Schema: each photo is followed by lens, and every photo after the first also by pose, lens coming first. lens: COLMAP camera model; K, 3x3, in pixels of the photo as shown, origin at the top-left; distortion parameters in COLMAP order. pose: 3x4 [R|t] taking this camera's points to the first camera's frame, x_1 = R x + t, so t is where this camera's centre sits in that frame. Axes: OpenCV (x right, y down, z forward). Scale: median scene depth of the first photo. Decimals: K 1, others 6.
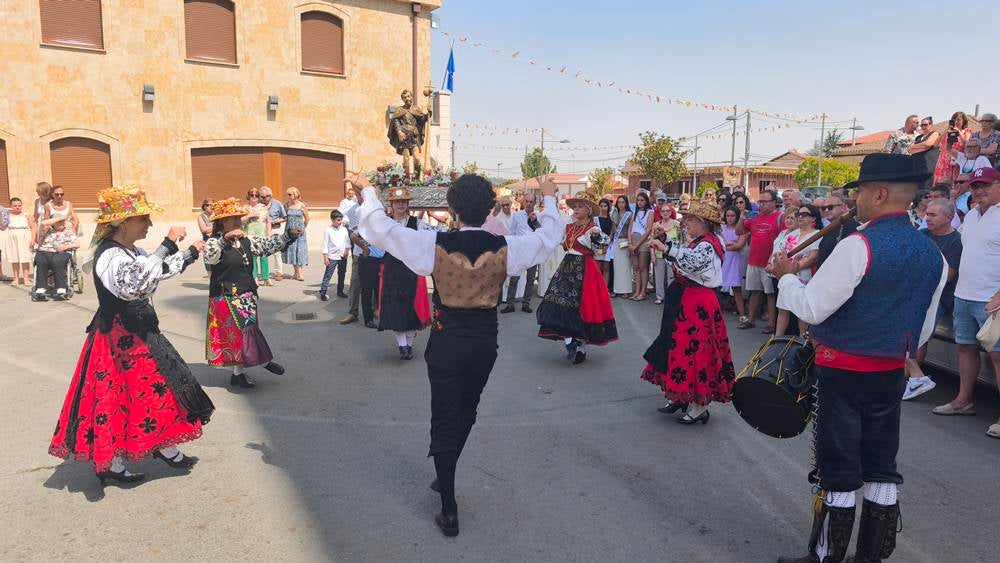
lens RADIAL K [[669.6, 0, 496.4], [0, 669.6, 270.8], [0, 0, 1]] dist [0.017300, -0.025224]
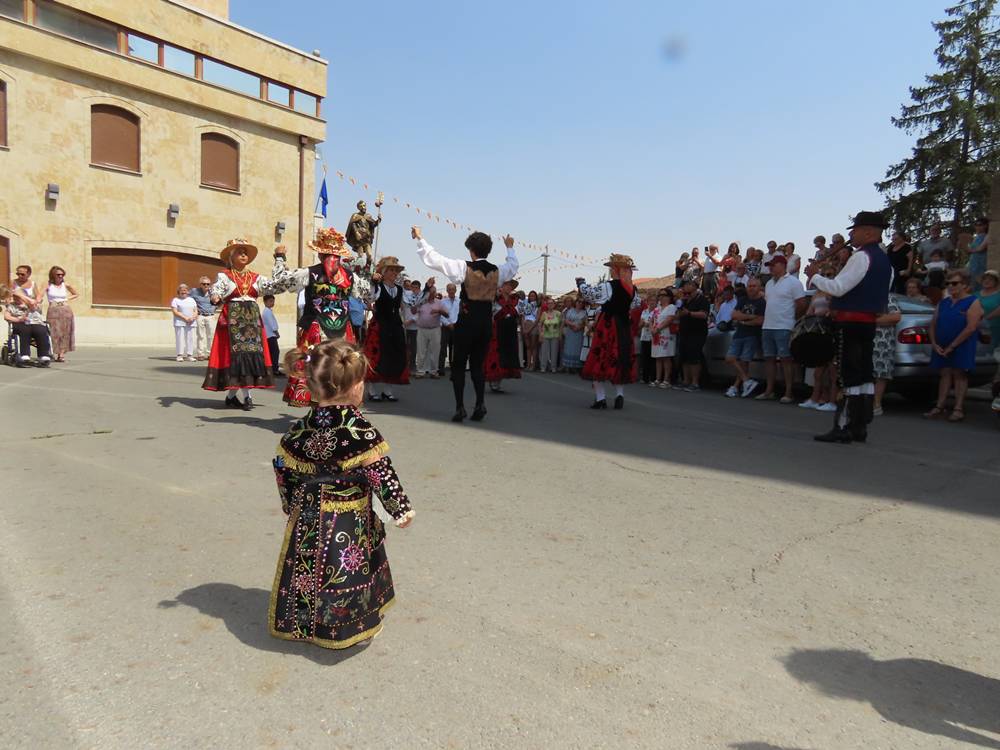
lens RADIAL K [[620.9, 0, 483.1], [0, 620.9, 372.9], [0, 0, 1]] dist [-0.010685, -0.002104]
pose [[0.959208, 0.004971, 0.282658, -0.135857], [0.007122, 0.999103, -0.041740, 0.058781], [-0.282612, 0.042050, 0.958312, -0.095514]]
